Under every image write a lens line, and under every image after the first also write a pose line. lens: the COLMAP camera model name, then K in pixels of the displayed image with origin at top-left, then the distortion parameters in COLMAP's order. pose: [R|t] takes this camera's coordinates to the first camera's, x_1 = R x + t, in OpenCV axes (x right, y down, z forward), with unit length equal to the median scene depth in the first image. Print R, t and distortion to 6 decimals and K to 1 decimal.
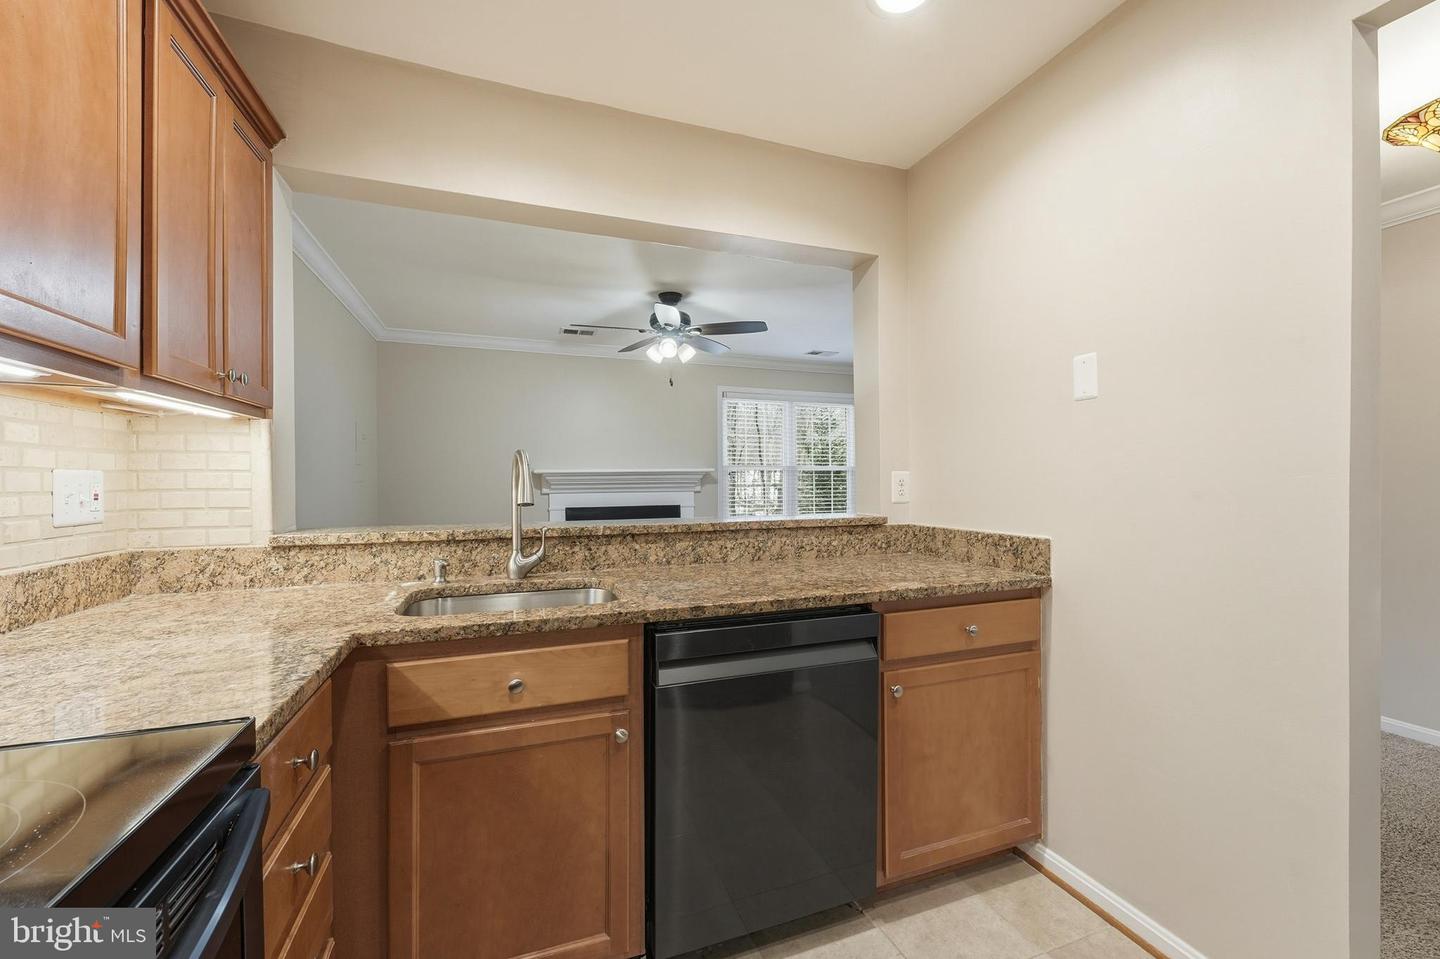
lens RADIAL K [[591.3, 0, 720.0], [0, 591.3, 479.5], [0, 0, 1]] dist [-0.002788, -0.000122]
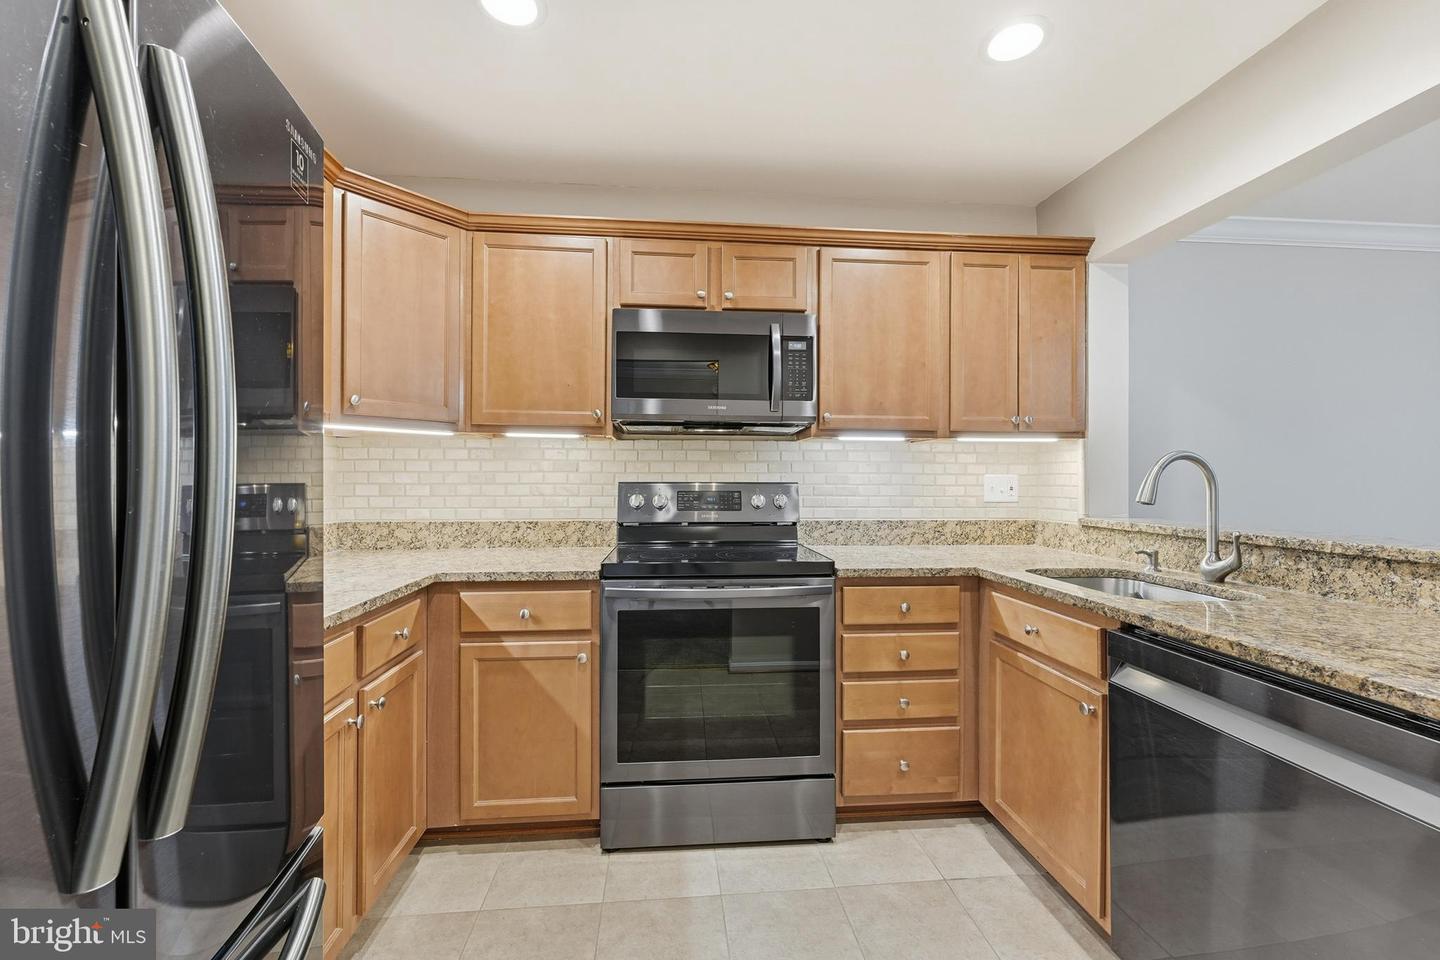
lens RADIAL K [[582.0, 0, 718.3], [0, 582.0, 474.4], [0, 0, 1]] dist [-0.001200, 0.000042]
pose [[-0.263064, -0.006764, -0.964755, 0.877194], [-0.005477, 0.999970, -0.005518, -0.000306], [0.964763, 0.003832, -0.263093, 0.502578]]
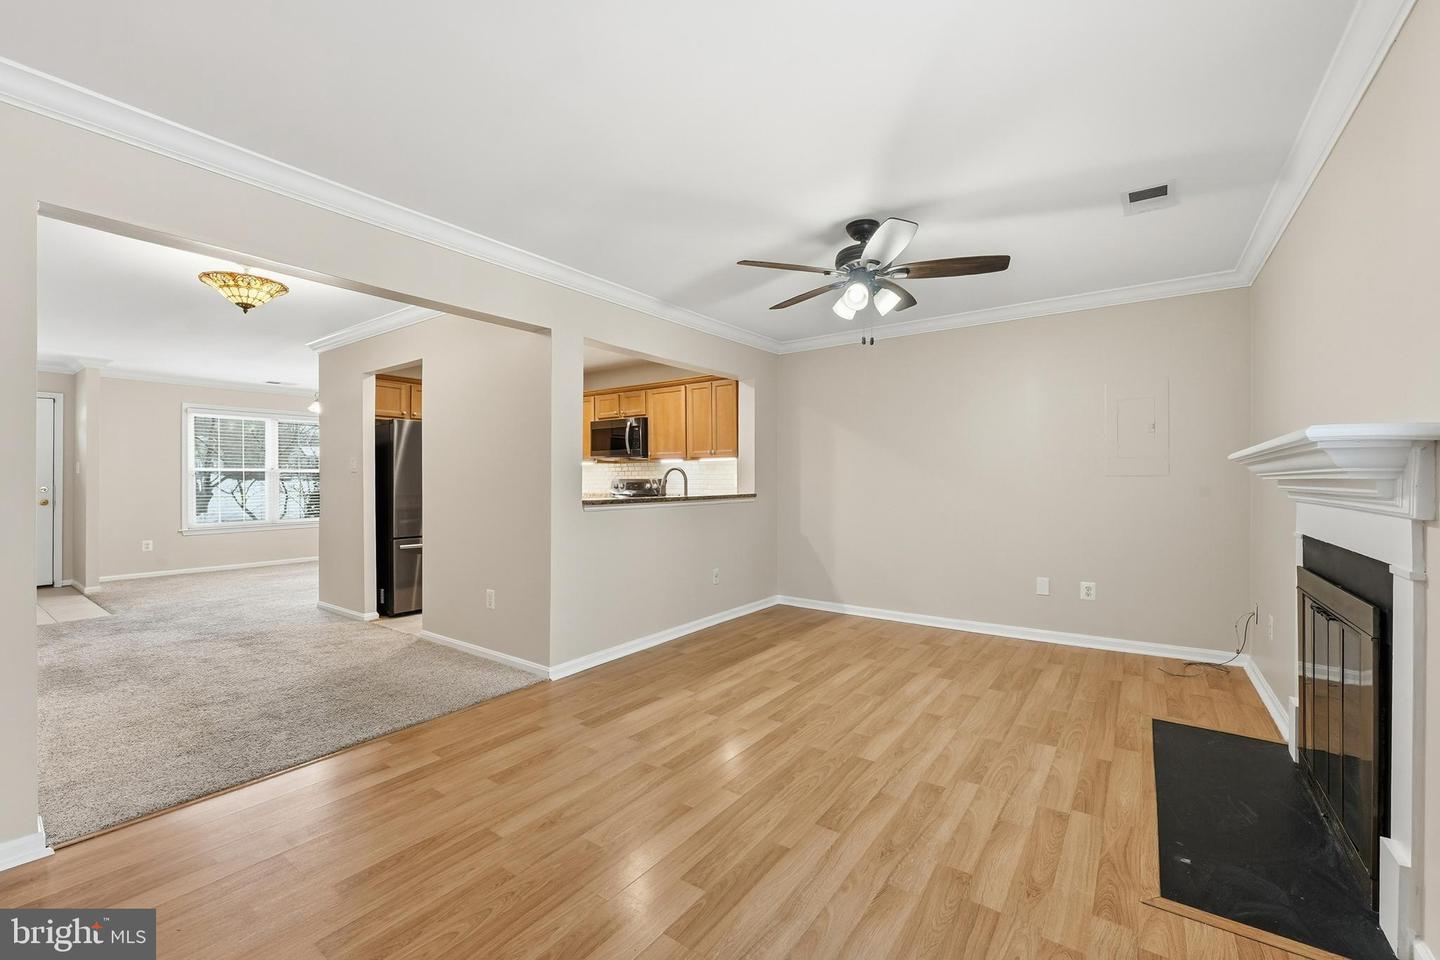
lens RADIAL K [[591.3, 0, 720.0], [0, 591.3, 480.0], [0, 0, 1]] dist [-0.002788, -0.000122]
pose [[-0.833238, 0.006452, -0.552876, 1.161915], [0.008165, 0.999966, -0.000636, 0.025678], [0.552854, -0.005044, -0.833263, 3.664936]]
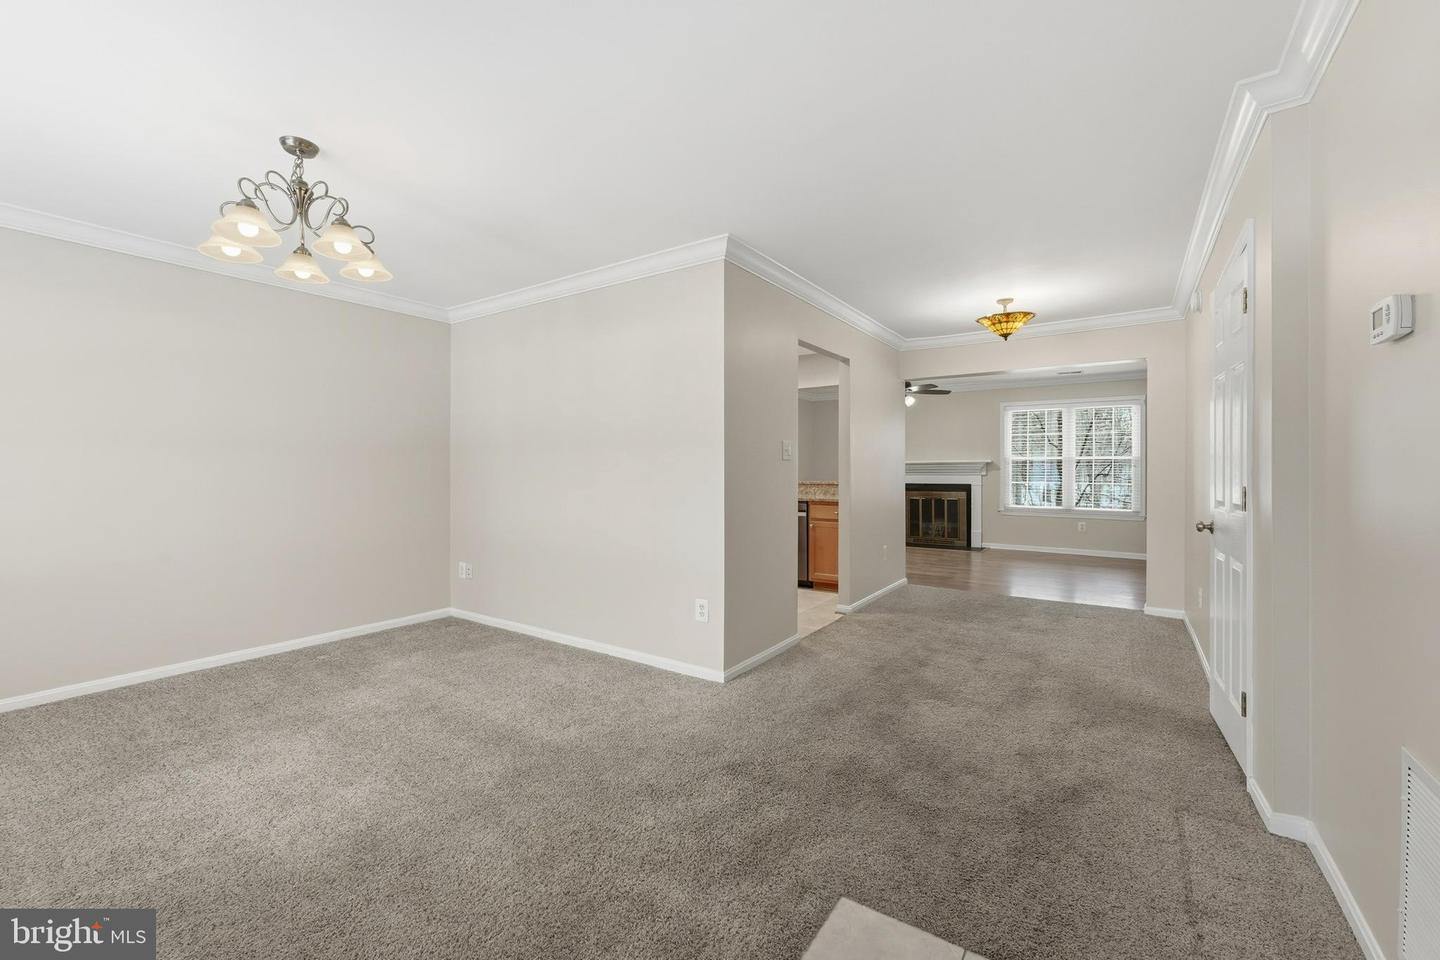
lens RADIAL K [[582.0, 0, 718.3], [0, 582.0, 474.4], [0, 0, 1]] dist [-0.001200, 0.000042]
pose [[0.572665, 0.011692, -0.819706, 2.803732], [0.000017, 0.999898, 0.014274, -0.012507], [0.819789, -0.008188, 0.572607, -1.474832]]
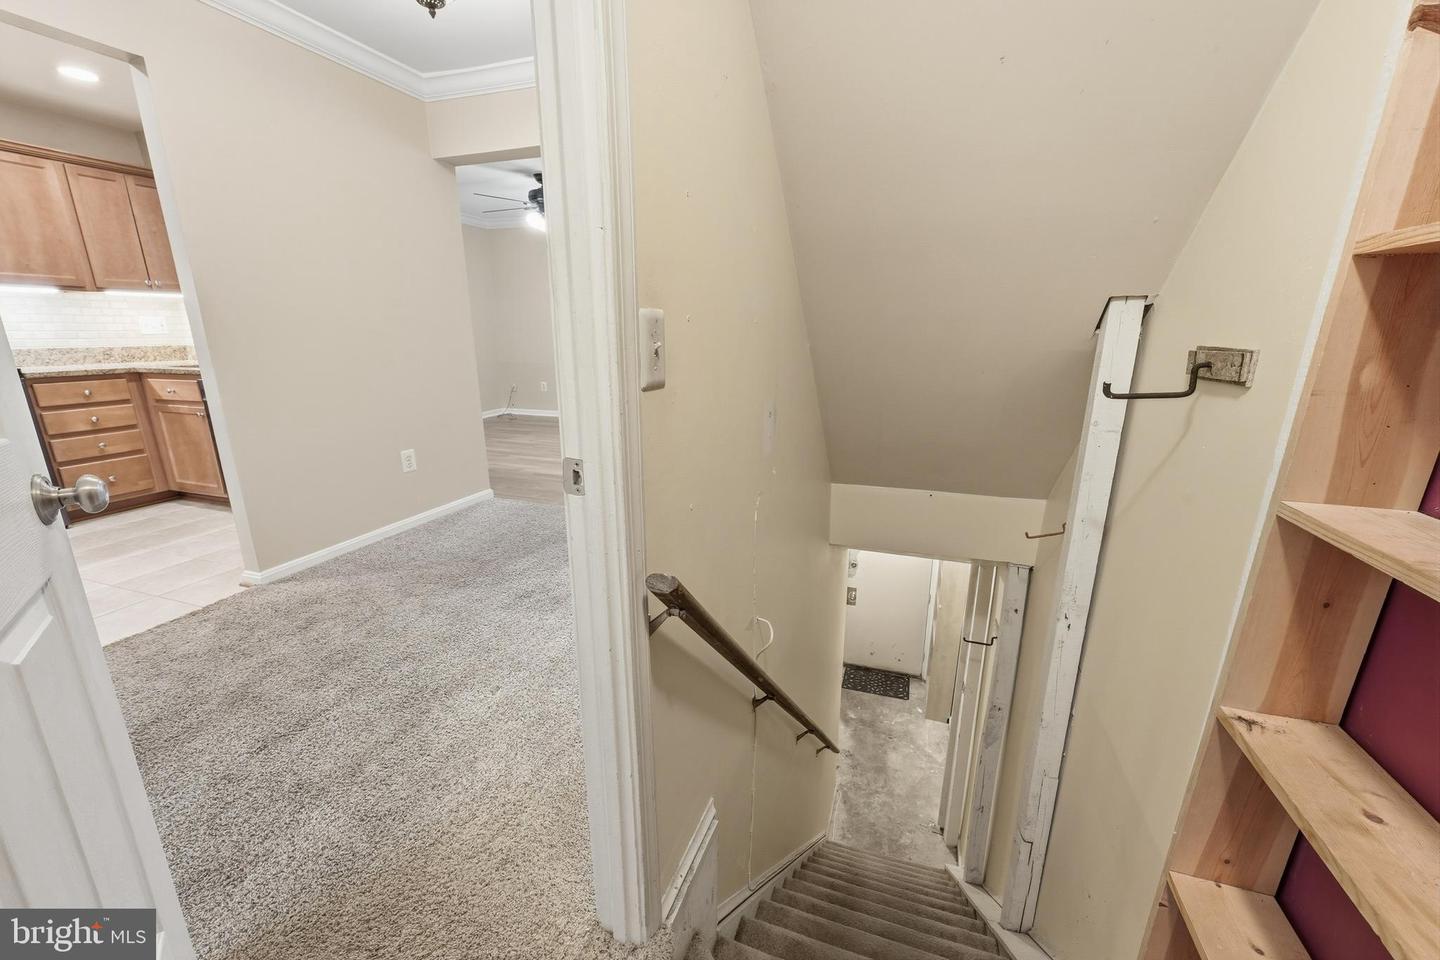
lens RADIAL K [[565.9, 0, 720.0], [0, 565.9, 480.0], [0, 0, 1]] dist [0.000144, -0.000029]
pose [[0.772598, 0.166762, -0.612603, 2.697710], [-0.001381, 0.965327, 0.261039, 0.028760], [0.634894, -0.200832, 0.746040, 0.420438]]
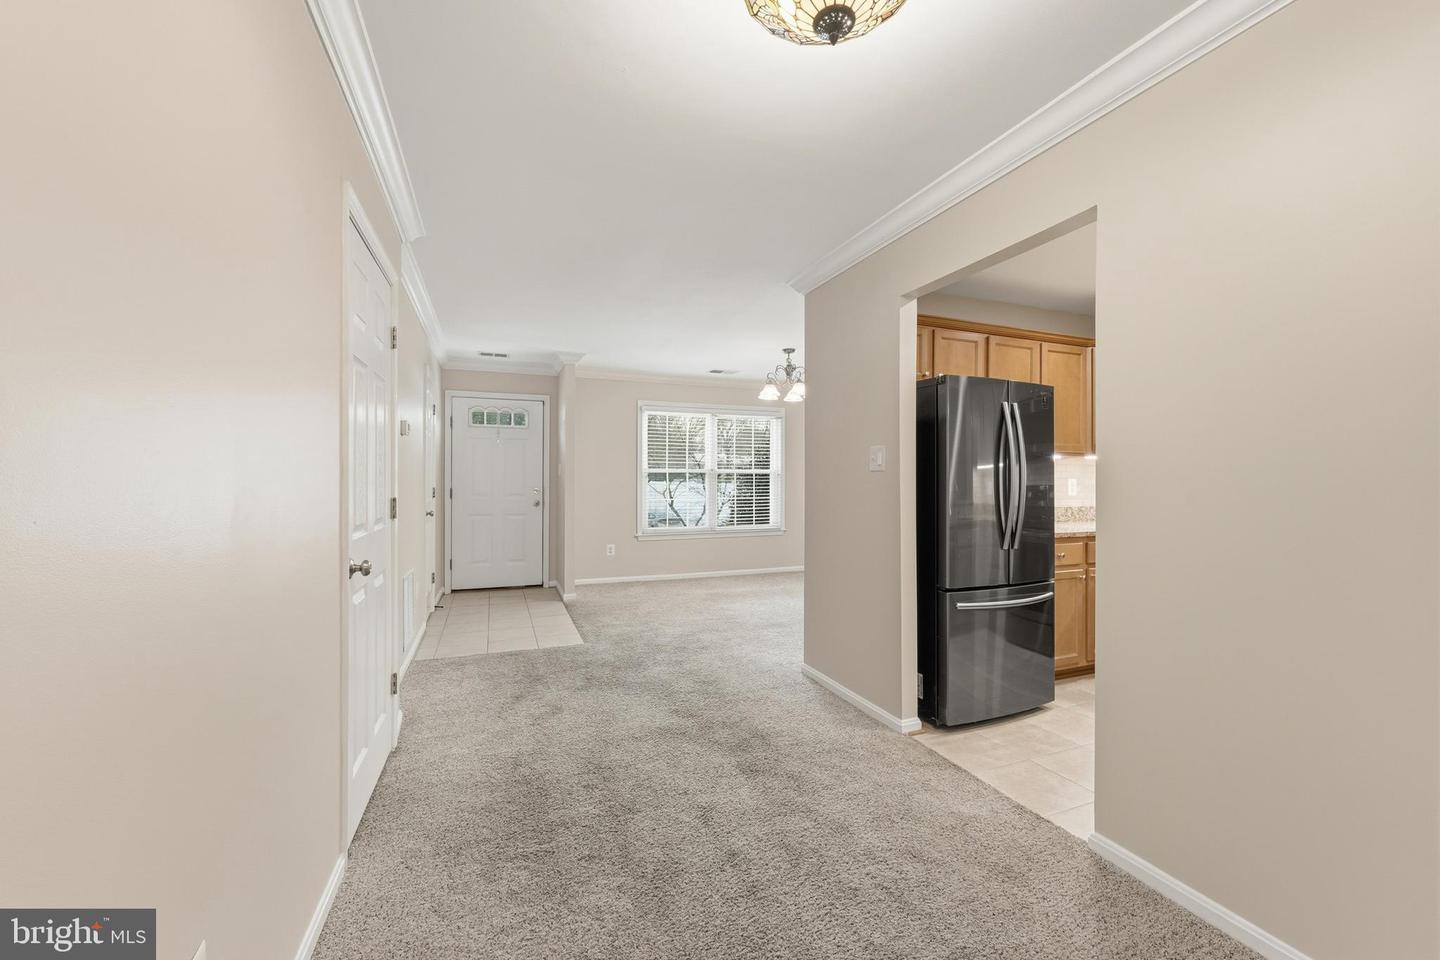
lens RADIAL K [[571.7, 0, 721.7], [0, 571.7, 487.0], [0, 0, 1]] dist [-0.000873, 0.000004]
pose [[-0.999812, 0.002079, -0.019286, 1.559923], [0.001960, 0.999979, 0.006209, 0.002347], [0.019299, 0.006170, -0.999795, 1.822662]]
